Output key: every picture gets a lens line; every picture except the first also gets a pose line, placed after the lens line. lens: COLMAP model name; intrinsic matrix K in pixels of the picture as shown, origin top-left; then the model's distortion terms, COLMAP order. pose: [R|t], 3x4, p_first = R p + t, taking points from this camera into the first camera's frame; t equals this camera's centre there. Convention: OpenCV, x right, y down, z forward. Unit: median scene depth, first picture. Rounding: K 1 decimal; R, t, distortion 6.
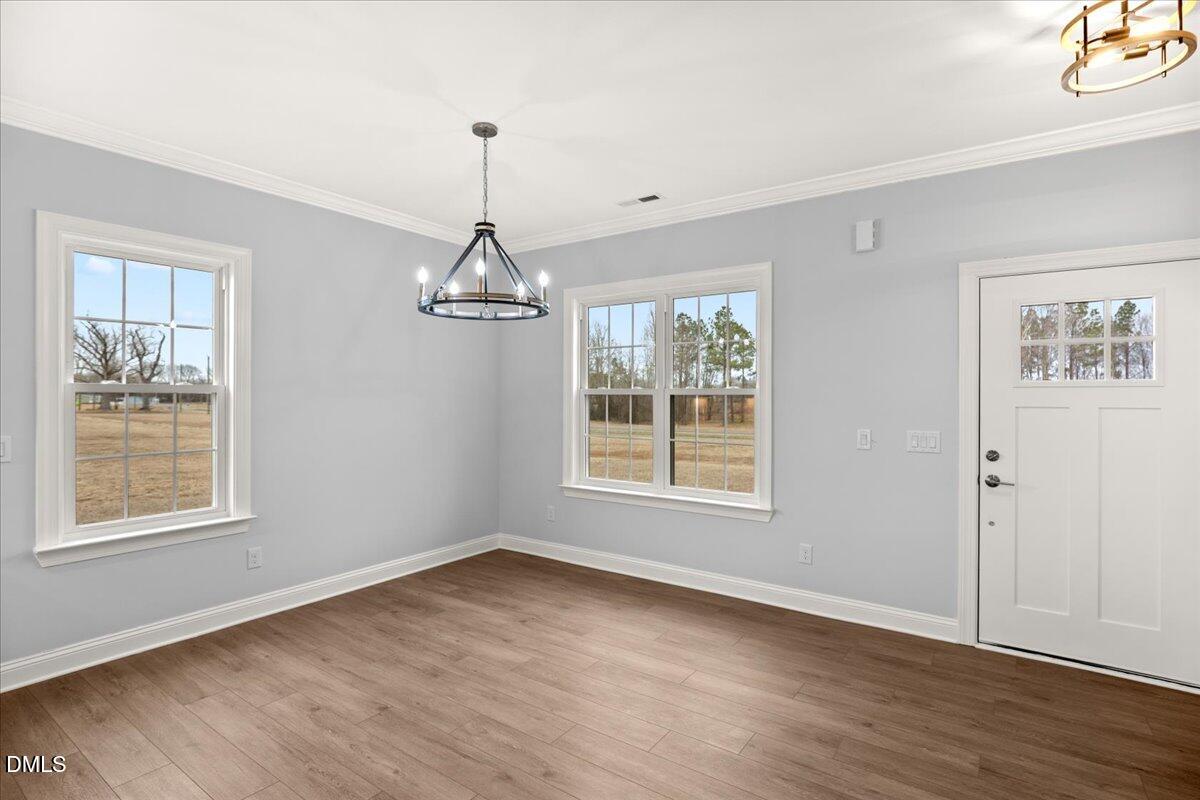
lens RADIAL K [[596.0, 0, 602.5], [0, 596.0, 397.3], [0, 0, 1]] dist [-0.019829, 0.000162]
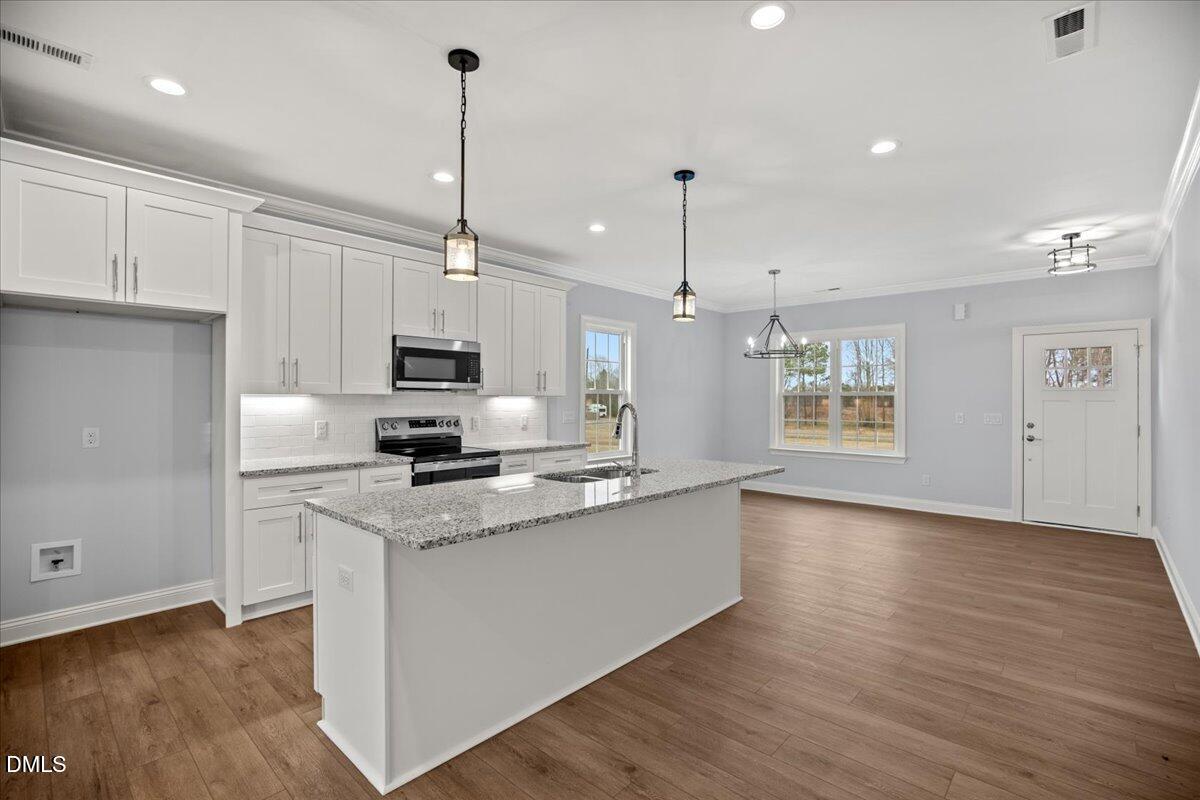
lens RADIAL K [[550.7, 0, 602.9], [0, 550.7, 399.6], [0, 0, 1]] dist [-0.018269, 0.001196]
pose [[0.991287, 0.000554, -0.131722, -0.519379], [-0.000978, 0.999995, -0.003156, 0.019176], [0.131720, 0.003258, 0.991282, -0.997356]]
